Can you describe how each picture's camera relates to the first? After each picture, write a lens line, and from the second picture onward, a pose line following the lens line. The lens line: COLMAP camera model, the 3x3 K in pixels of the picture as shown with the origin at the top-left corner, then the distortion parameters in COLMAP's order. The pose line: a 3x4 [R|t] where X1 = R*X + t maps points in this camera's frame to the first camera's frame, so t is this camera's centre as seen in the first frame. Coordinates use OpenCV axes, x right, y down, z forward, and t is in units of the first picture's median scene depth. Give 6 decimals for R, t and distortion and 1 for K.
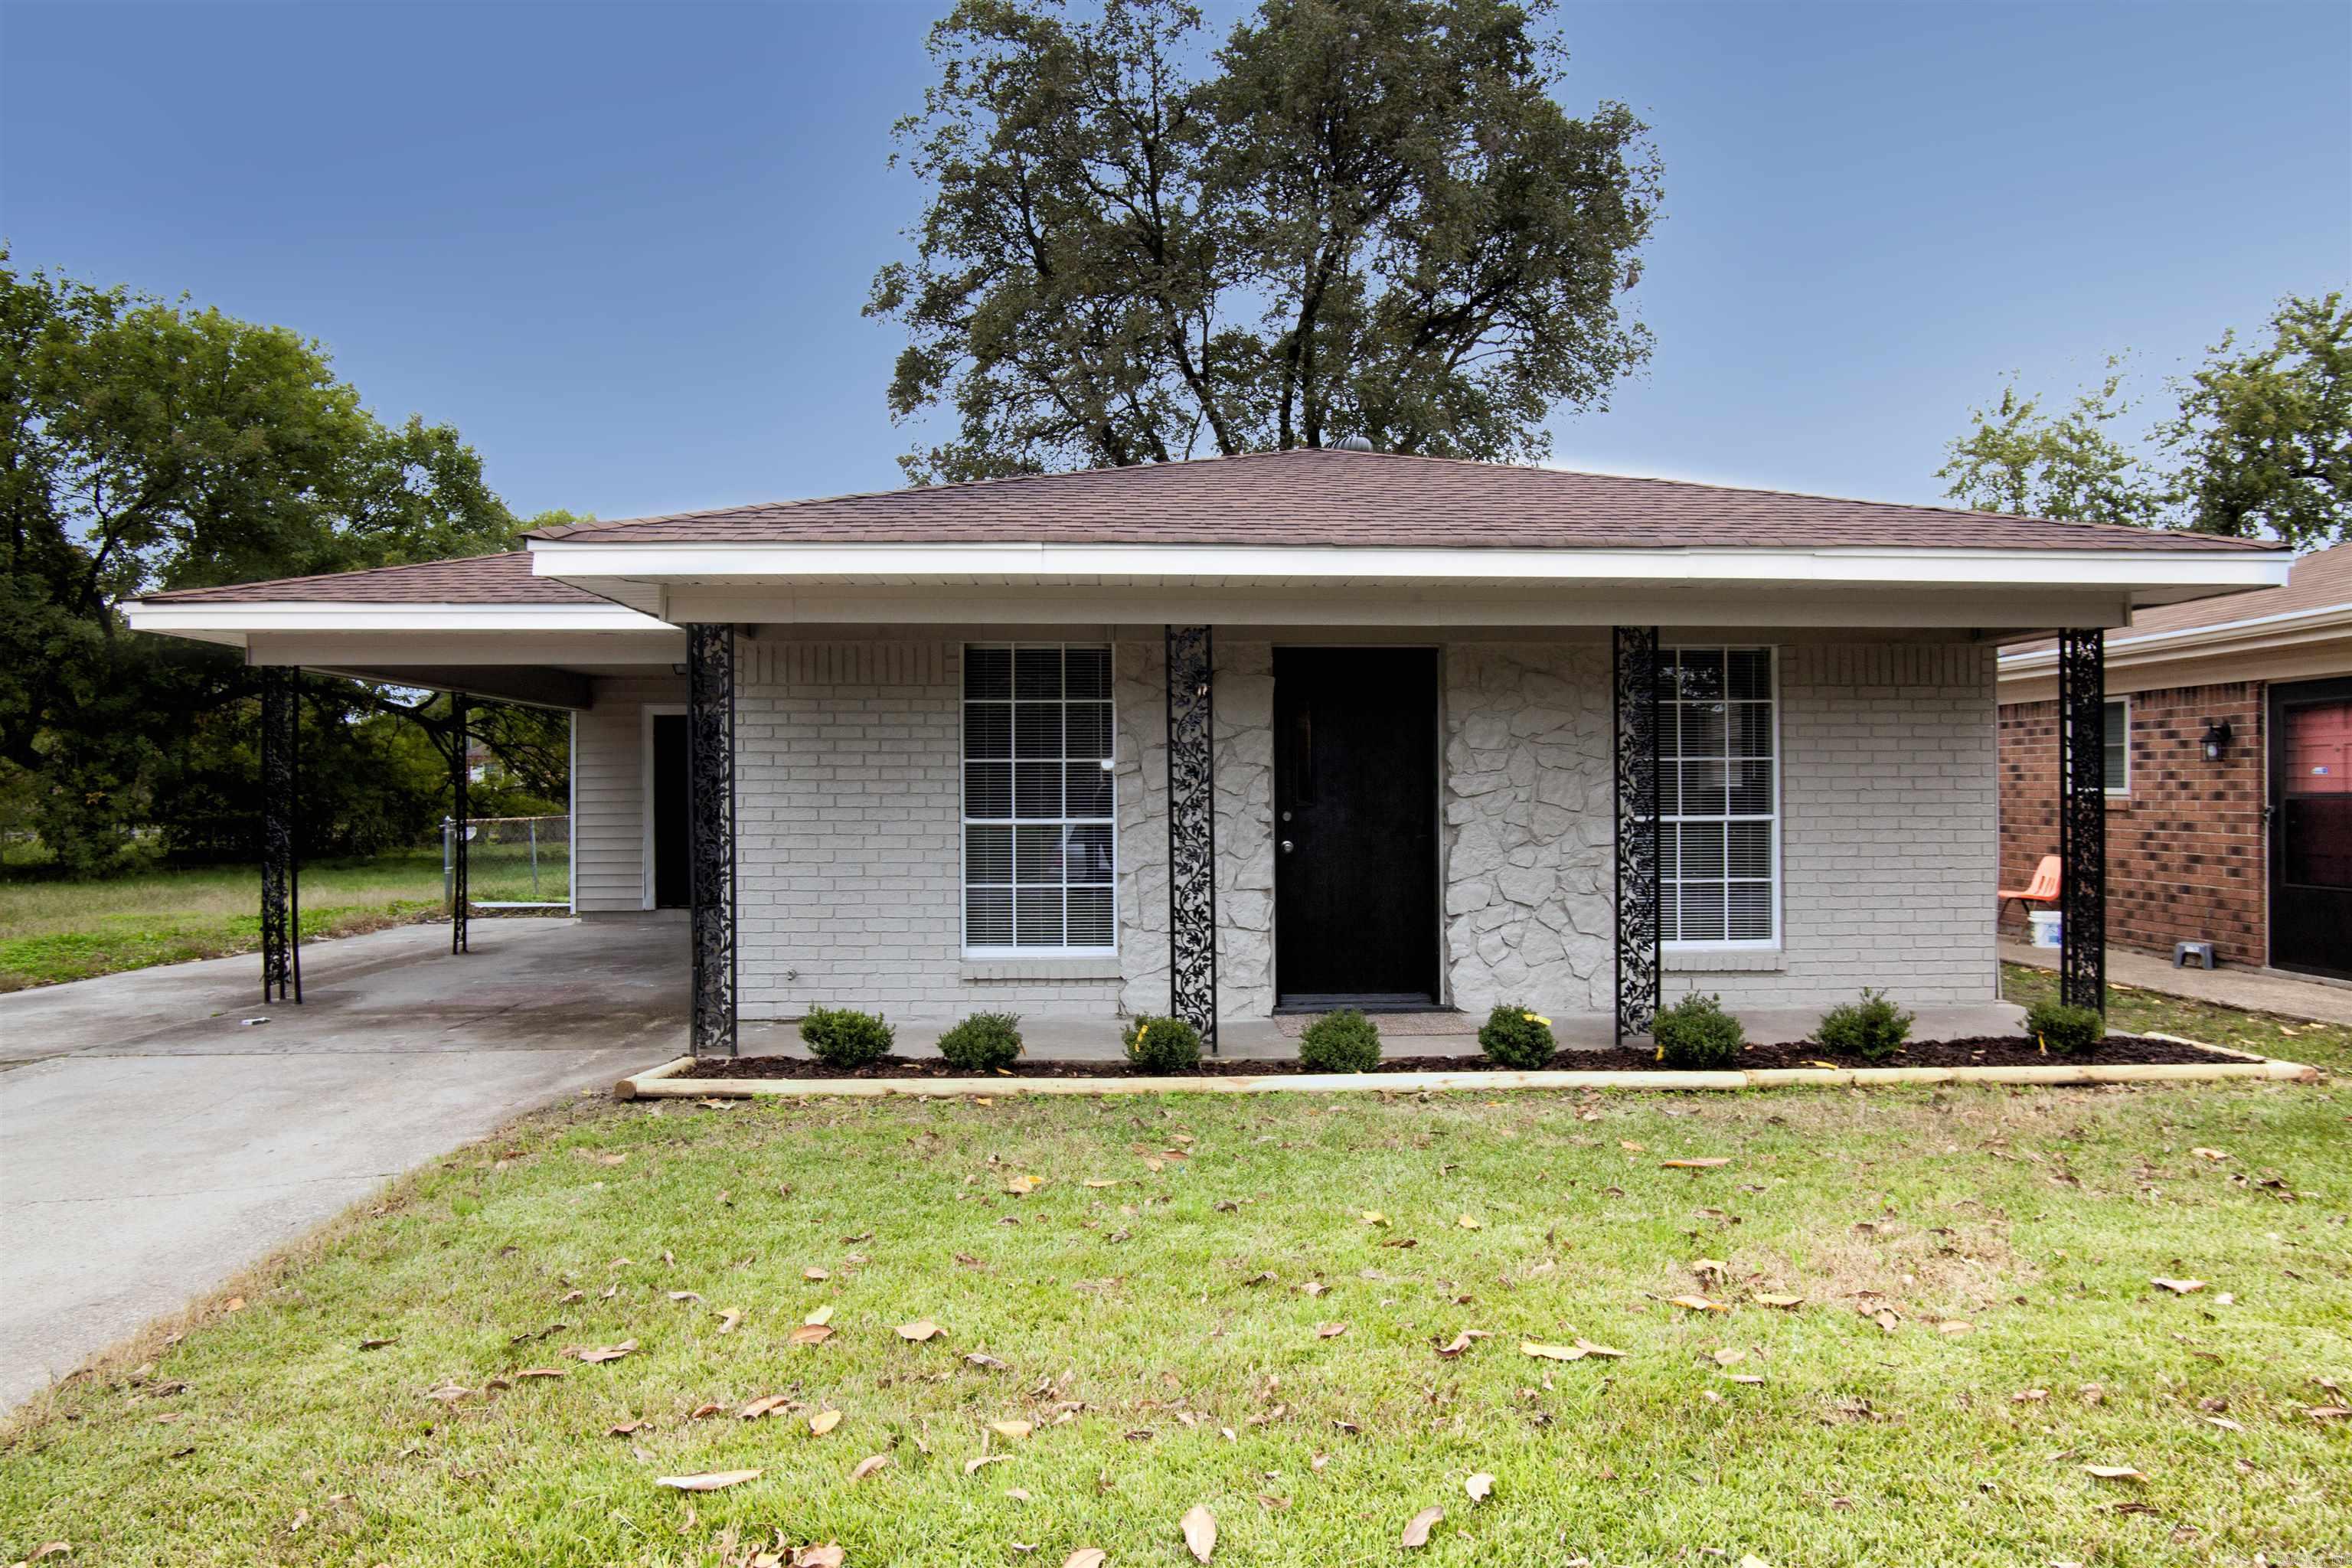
lens RADIAL K [[1472.3, 0, 1176.0], [0, 1472.3, 784.0], [0, 0, 1]] dist [0.000065, 0.000348]
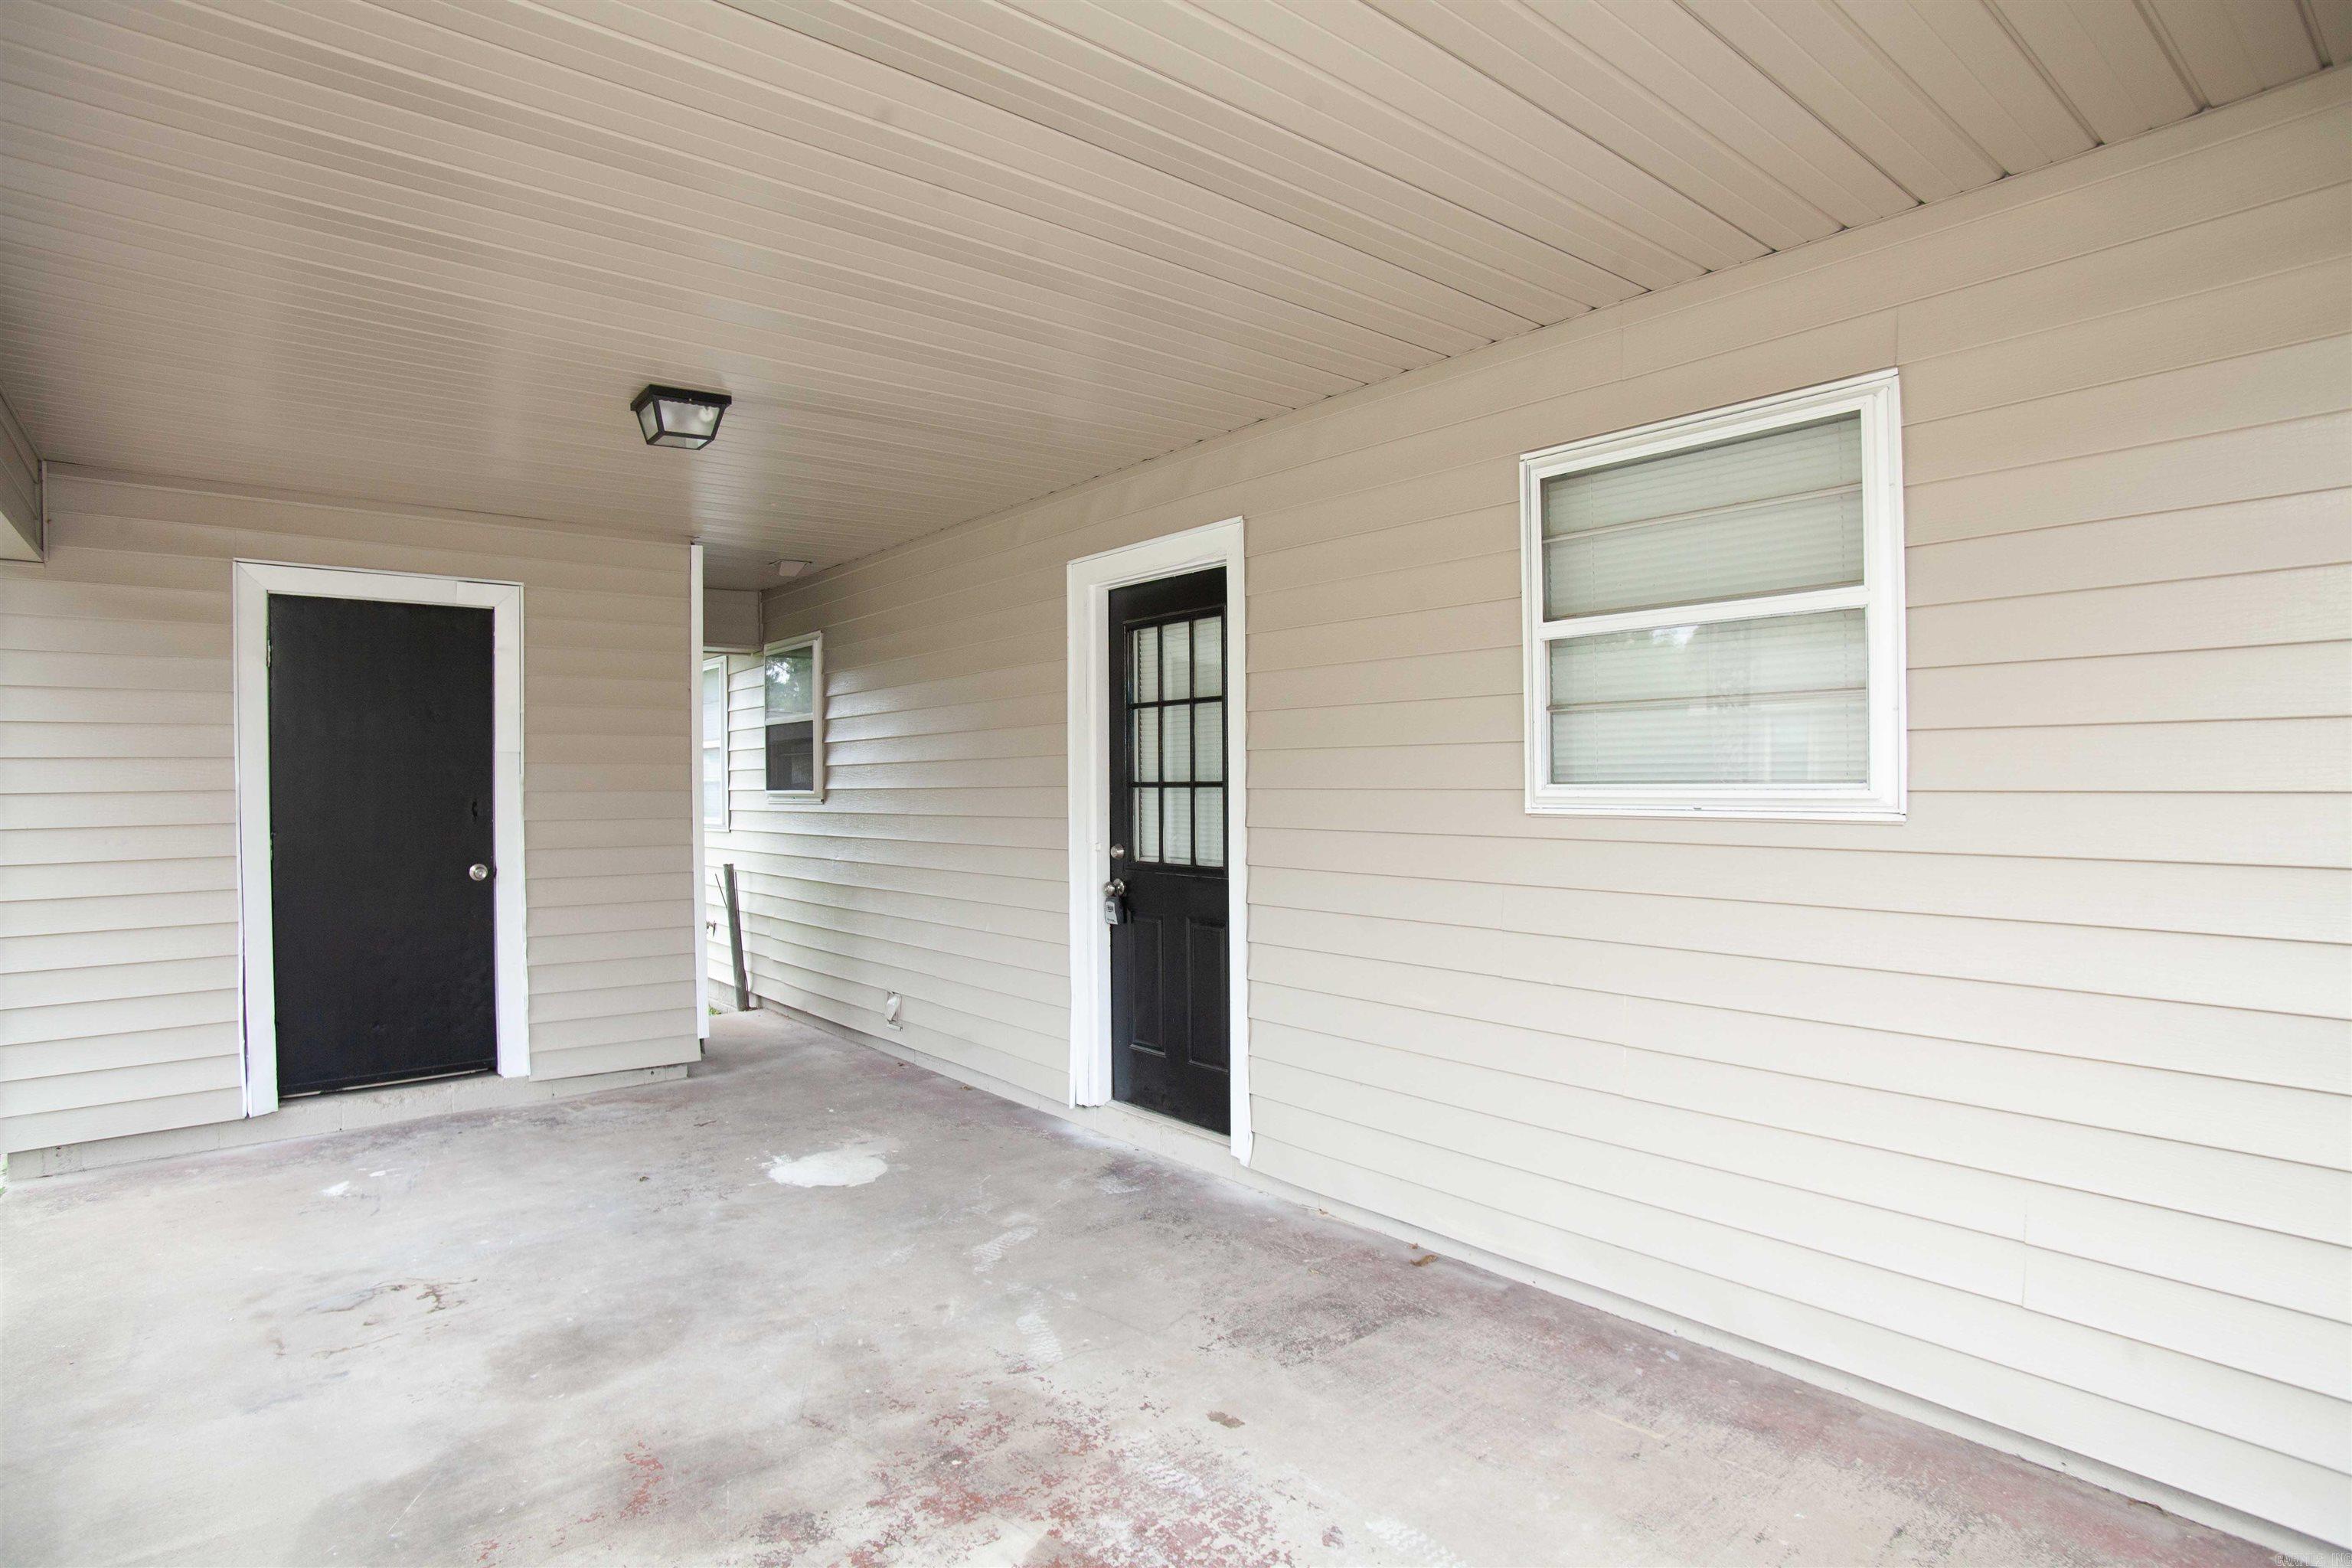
lens RADIAL K [[1218.1, 0, 1176.0], [0, 1218.1, 784.0], [0, 0, 1]] dist [-0.017419, -0.000033]
pose [[0.799883, -0.006199, 0.600123, -0.606469], [0.003956, 0.999979, 0.005056, 0.002148], [-0.600142, -0.001670, 0.799892, 1.062410]]
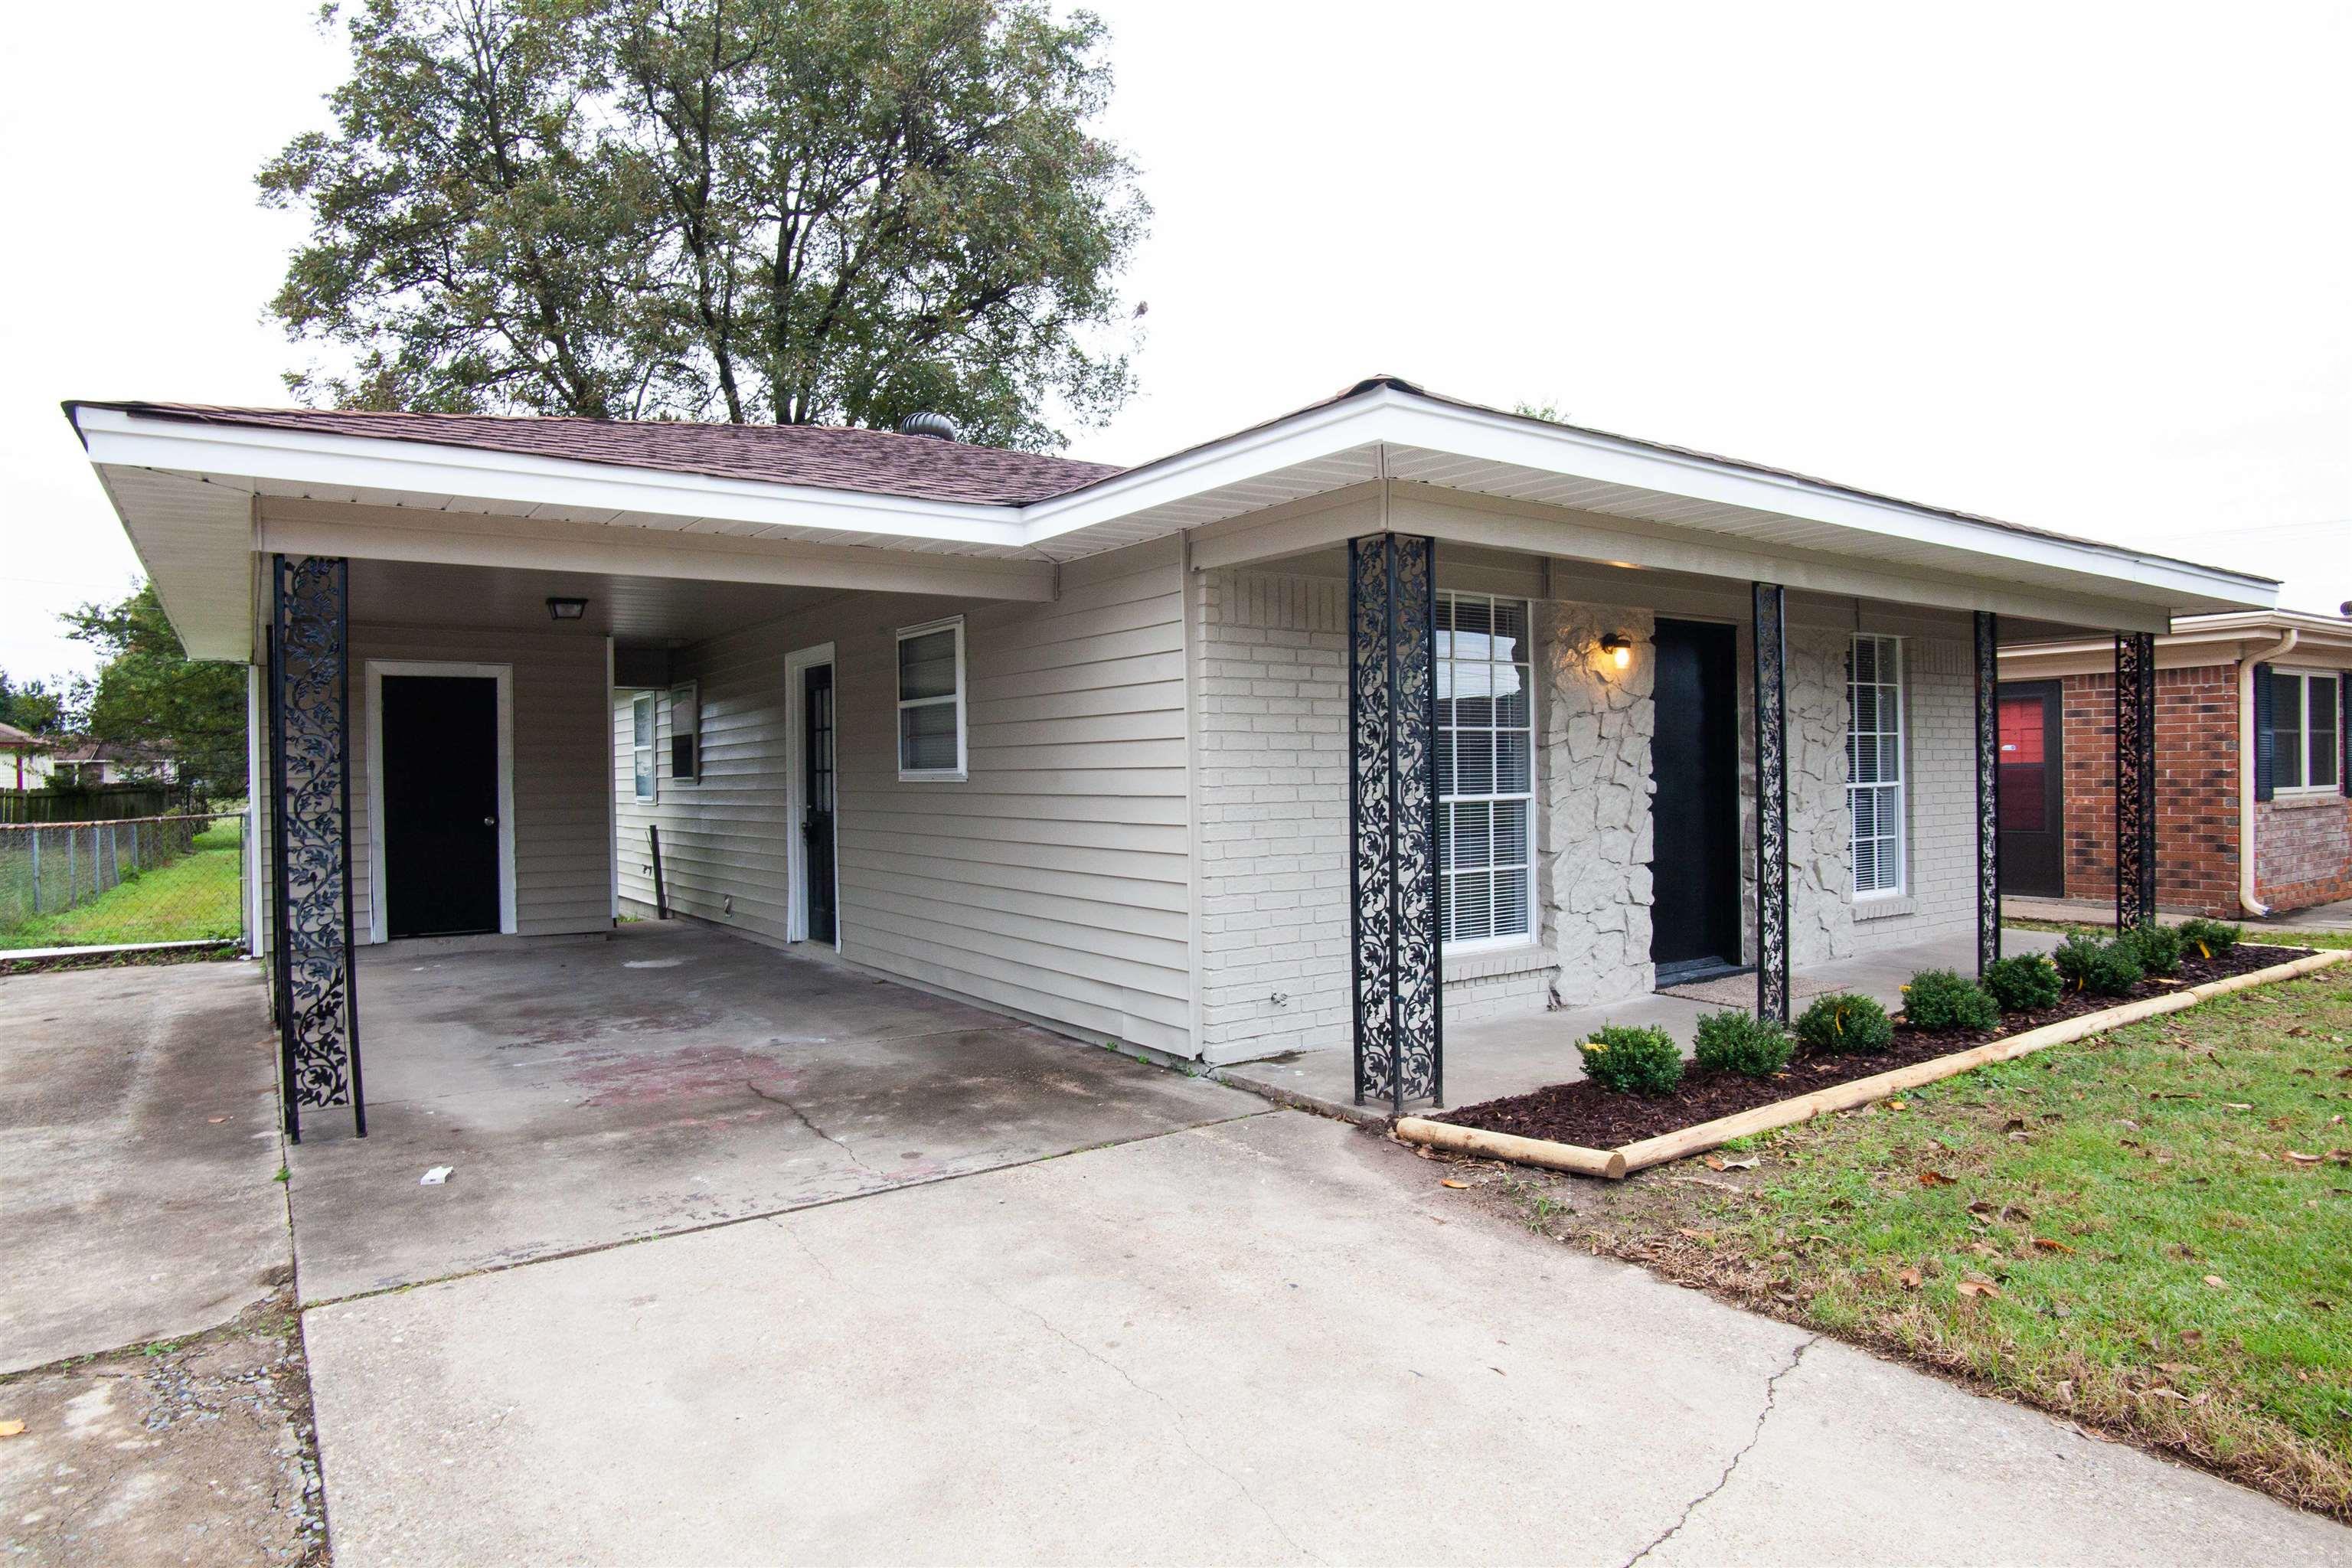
lens RADIAL K [[1343.9, 0, 1176.0], [0, 1343.9, 784.0], [0, 0, 1]] dist [-0.017765, -0.000225]
pose [[0.840851, -0.012155, 0.541131, -0.654646], [0.008607, 0.999922, 0.009086, 0.007920], [-0.541199, -0.002983, 0.840889, 0.404474]]
